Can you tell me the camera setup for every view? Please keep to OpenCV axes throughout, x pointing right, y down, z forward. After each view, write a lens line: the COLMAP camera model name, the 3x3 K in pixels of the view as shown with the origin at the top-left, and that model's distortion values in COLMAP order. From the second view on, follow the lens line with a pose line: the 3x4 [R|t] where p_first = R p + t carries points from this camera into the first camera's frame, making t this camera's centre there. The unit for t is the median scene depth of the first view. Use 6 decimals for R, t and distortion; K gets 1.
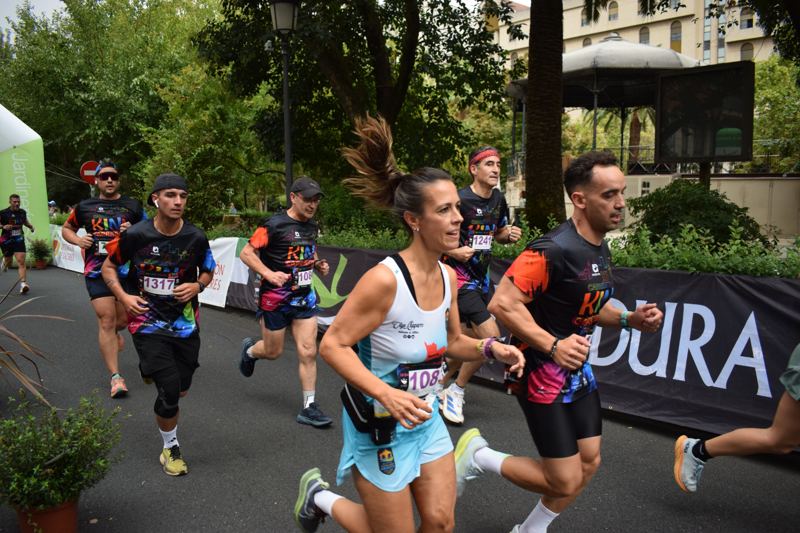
lens RADIAL K [[611.7, 0, 400.0], [0, 611.7, 266.5], [0, 0, 1]] dist [-0.027843, 0.013828]
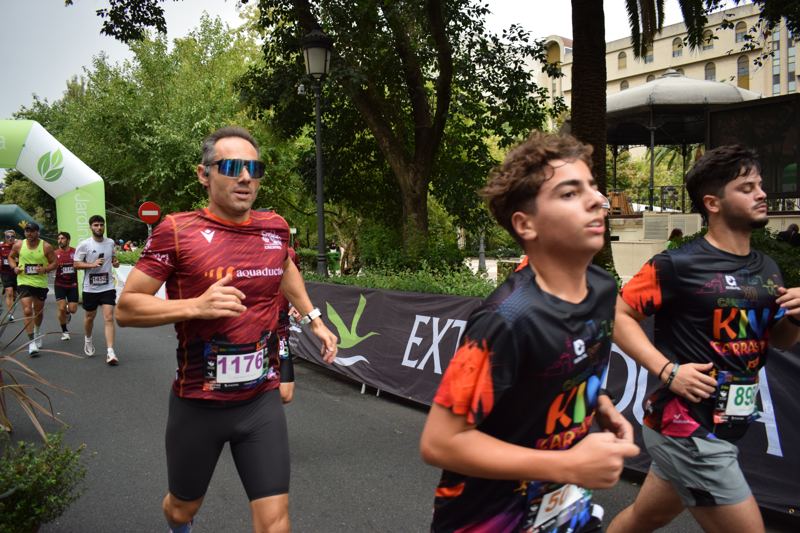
lens RADIAL K [[611.7, 0, 400.0], [0, 611.7, 266.5], [0, 0, 1]] dist [-0.027843, 0.013828]
pose [[0.994474, 0.006495, -0.104781, 0.043085], [-0.013119, 0.997949, -0.062653, -0.000867], [0.104159, 0.063681, 0.992520, 0.009121]]
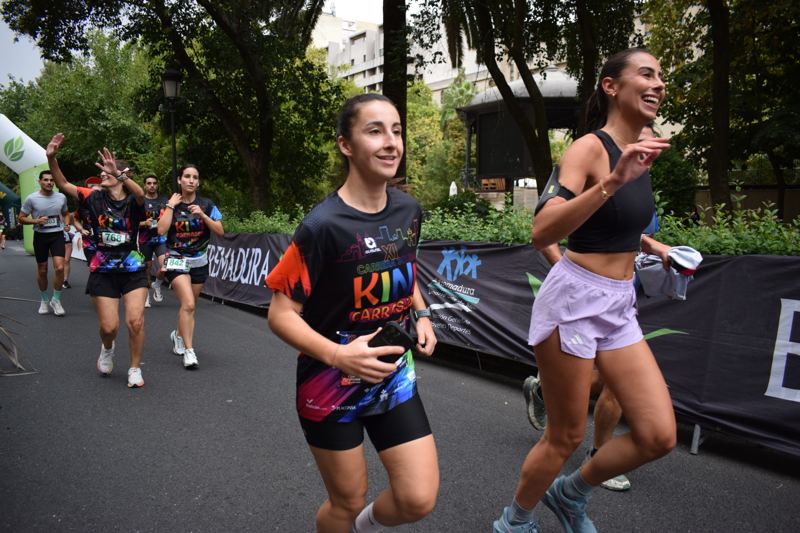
lens RADIAL K [[611.7, 0, 400.0], [0, 611.7, 266.5], [0, 0, 1]] dist [-0.027843, 0.013828]
pose [[0.995597, 0.012377, -0.092915, 0.356304], [-0.014006, 0.999759, -0.016896, 0.046793], [0.092683, 0.018123, 0.995531, -0.328739]]
